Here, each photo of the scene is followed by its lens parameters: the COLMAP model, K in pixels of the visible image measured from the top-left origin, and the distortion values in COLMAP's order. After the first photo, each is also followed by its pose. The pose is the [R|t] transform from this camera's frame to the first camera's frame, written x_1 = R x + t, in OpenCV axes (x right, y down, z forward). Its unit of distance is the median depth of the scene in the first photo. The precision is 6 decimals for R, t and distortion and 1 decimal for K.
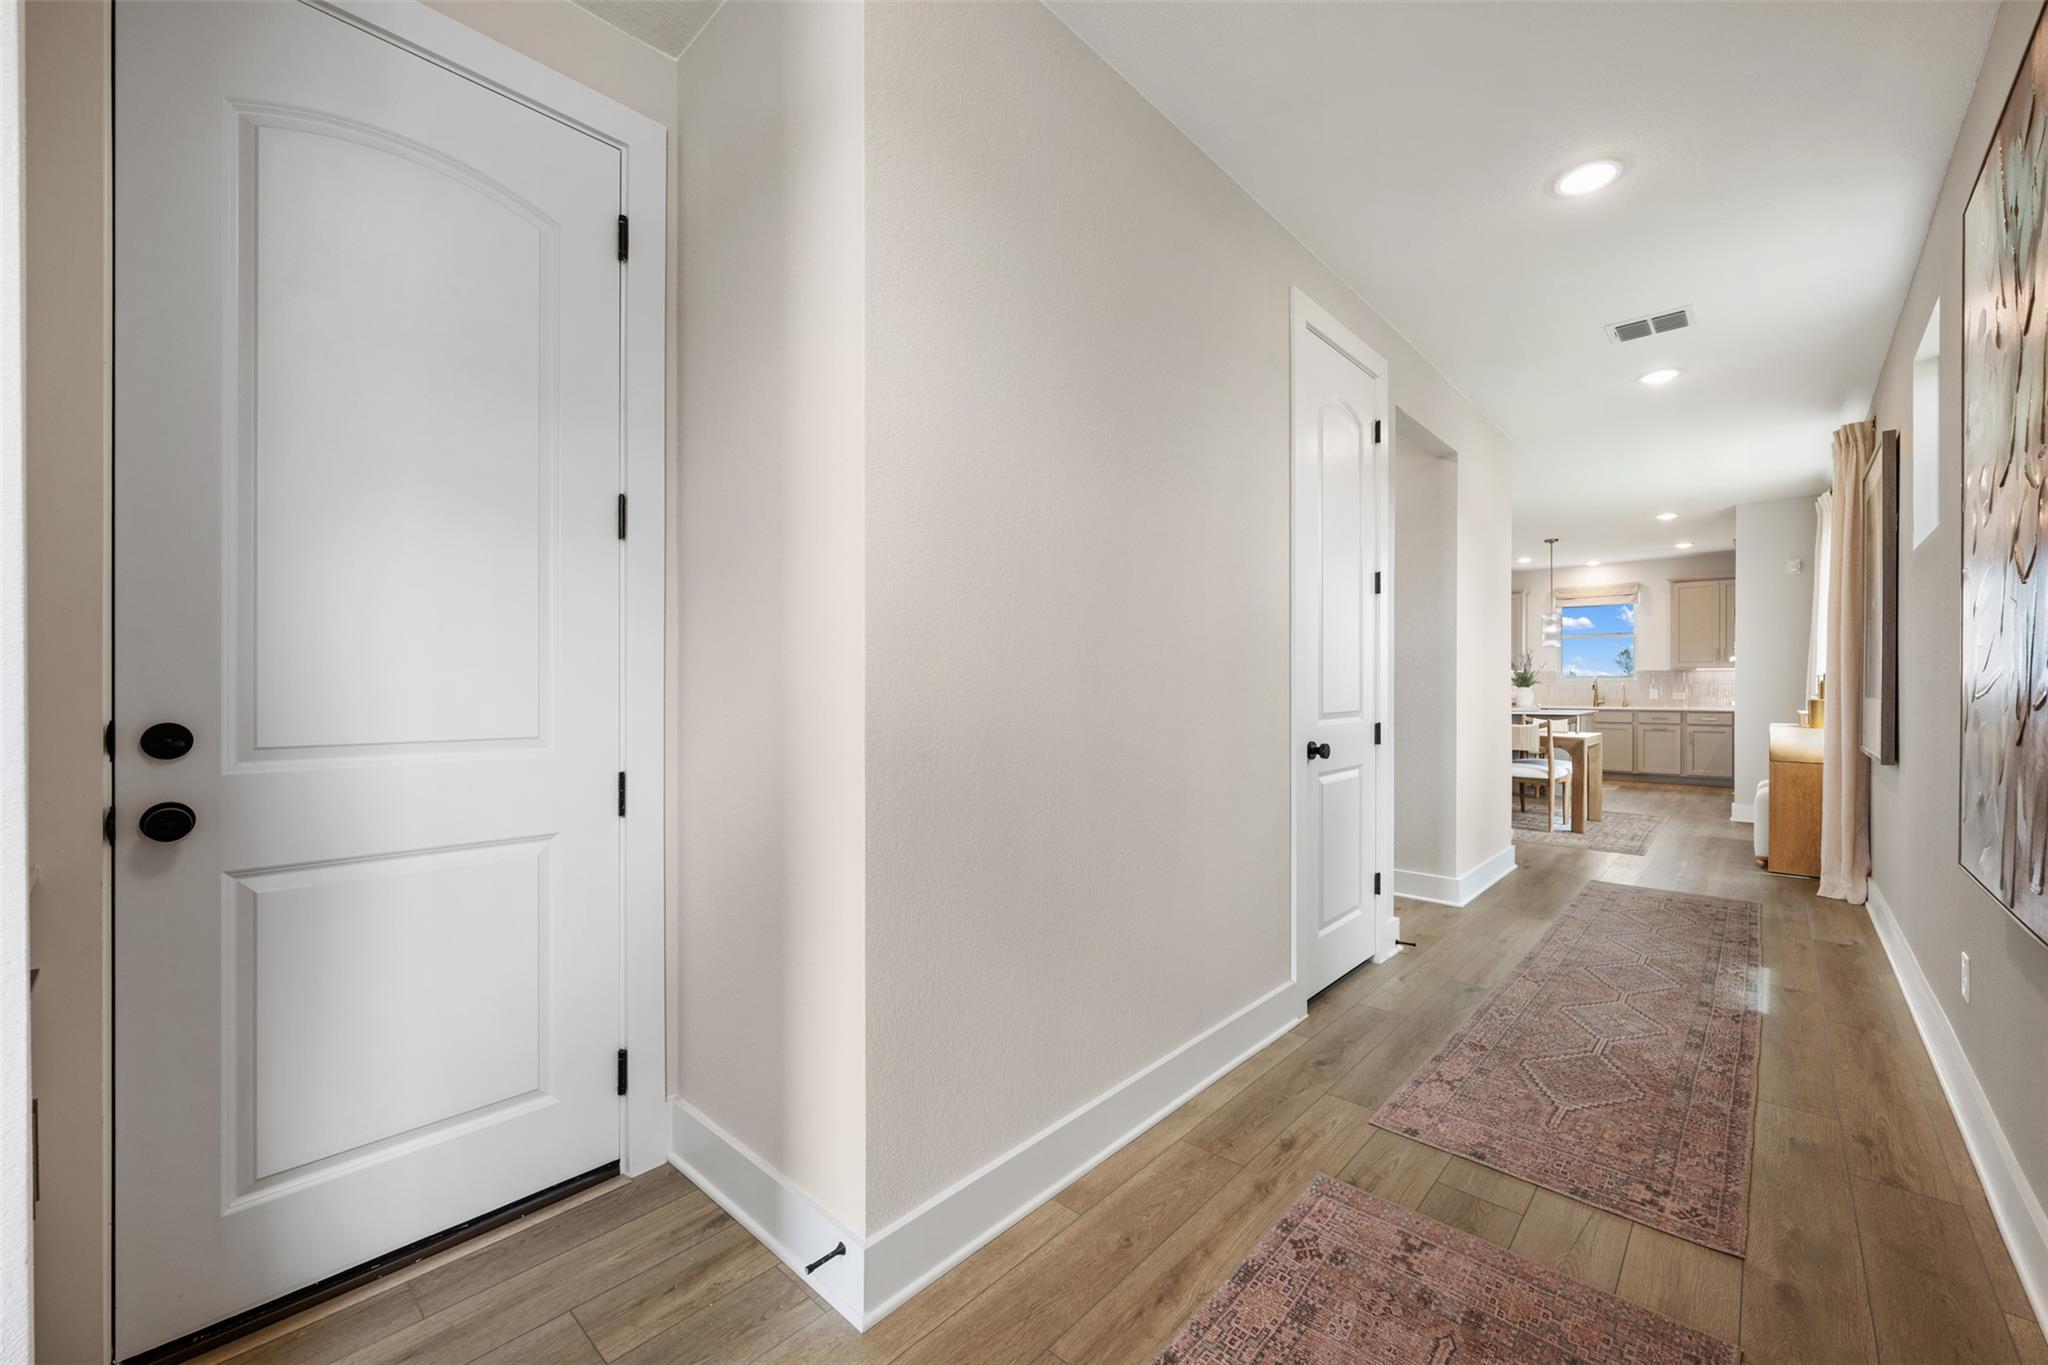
lens RADIAL K [[822.1, 0, 1018.9], [0, 822.1, 685.4], [0, 0, 1]] dist [0.000650, 0.000077]
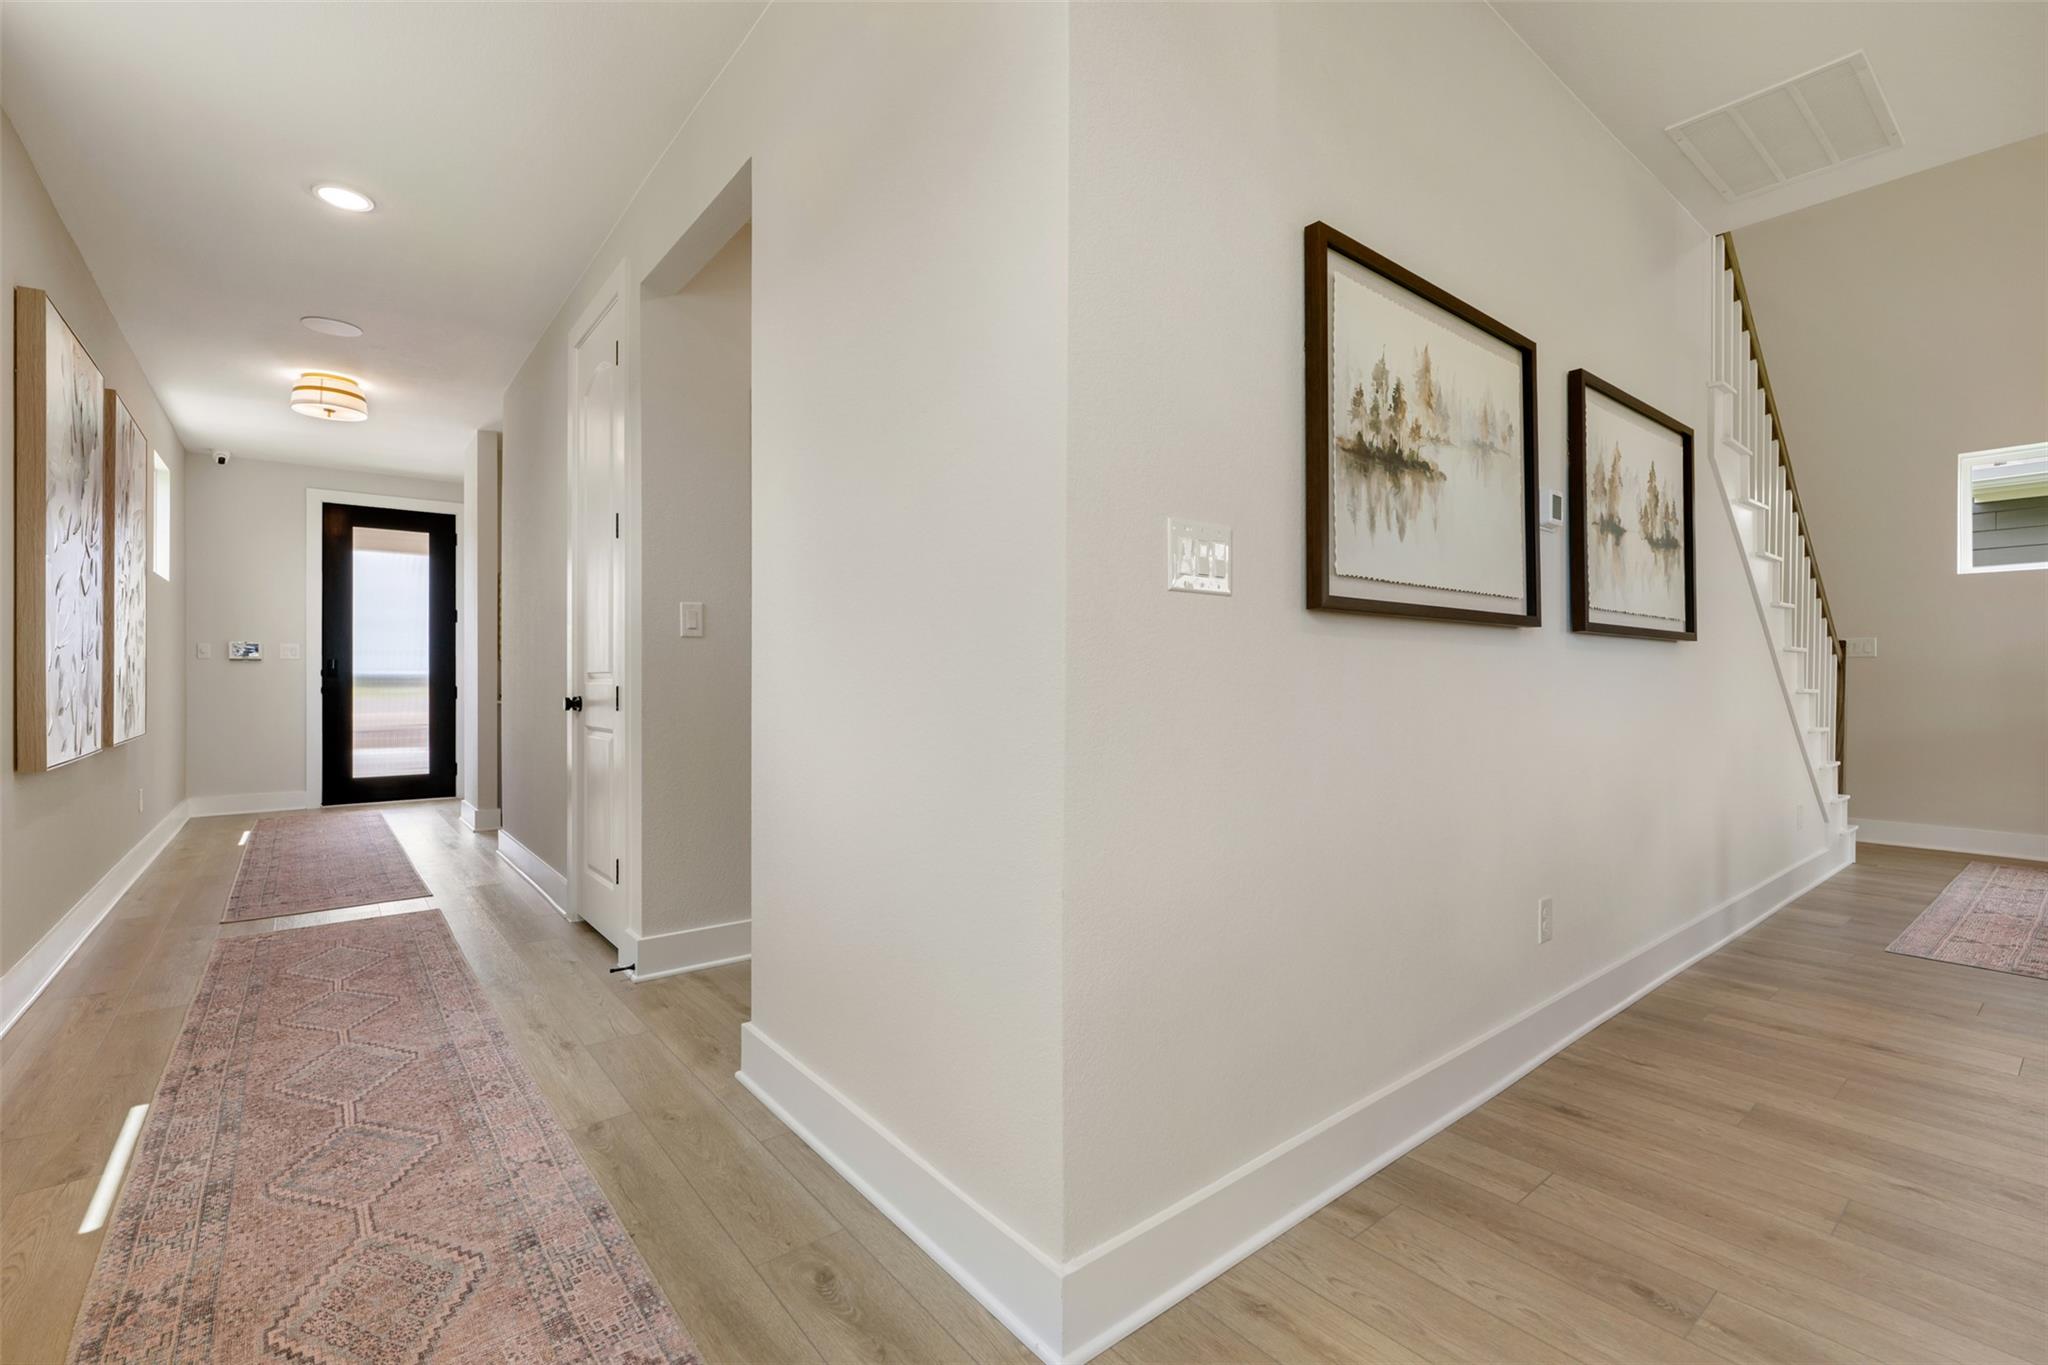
lens RADIAL K [[894.9, 0, 1022.0], [0, 894.9, 676.9], [0, 0, 1]] dist [-0.001950, -0.000219]
pose [[-0.152576, -0.001157, -0.988291, 1.465877], [-0.002880, 0.999996, -0.000726, 0.038727], [0.988288, 0.002735, -0.152579, 1.754857]]
